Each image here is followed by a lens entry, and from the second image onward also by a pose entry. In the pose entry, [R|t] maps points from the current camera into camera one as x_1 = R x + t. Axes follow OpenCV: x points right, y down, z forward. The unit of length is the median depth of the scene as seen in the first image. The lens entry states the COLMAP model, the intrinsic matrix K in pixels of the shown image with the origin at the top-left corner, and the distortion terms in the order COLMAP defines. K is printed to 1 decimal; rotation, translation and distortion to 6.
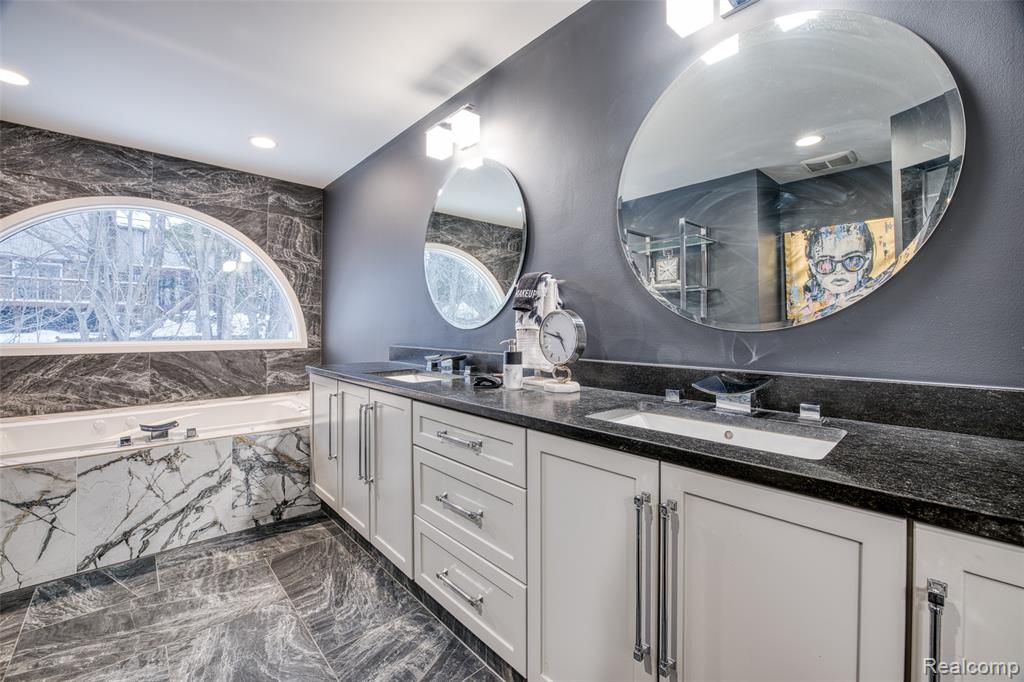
lens RADIAL K [[413.5, 0, 496.2], [0, 413.5, 324.0], [0, 0, 1]] dist [-0.021490, 0.000715]
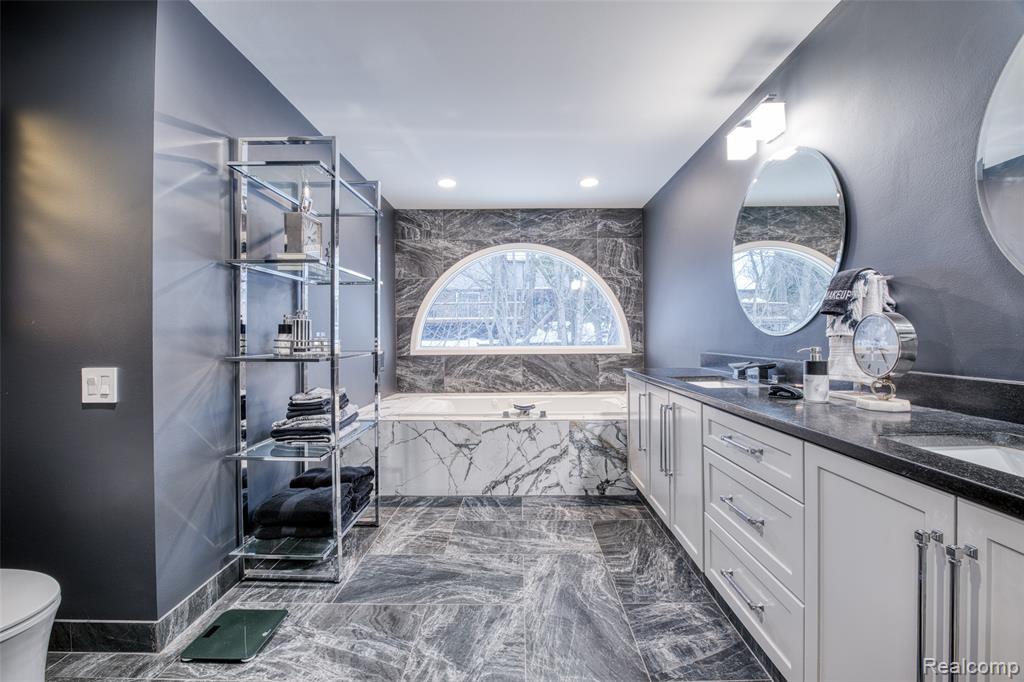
lens RADIAL K [[416.7, 0, 523.4], [0, 416.7, 336.4], [0, 0, 1]] dist [-0.021594, 0.000630]
pose [[0.750406, -0.007257, -0.660938, 0.139844], [0.017380, 0.999811, 0.008755, -0.004761], [0.660749, -0.018057, 0.750390, -0.088390]]
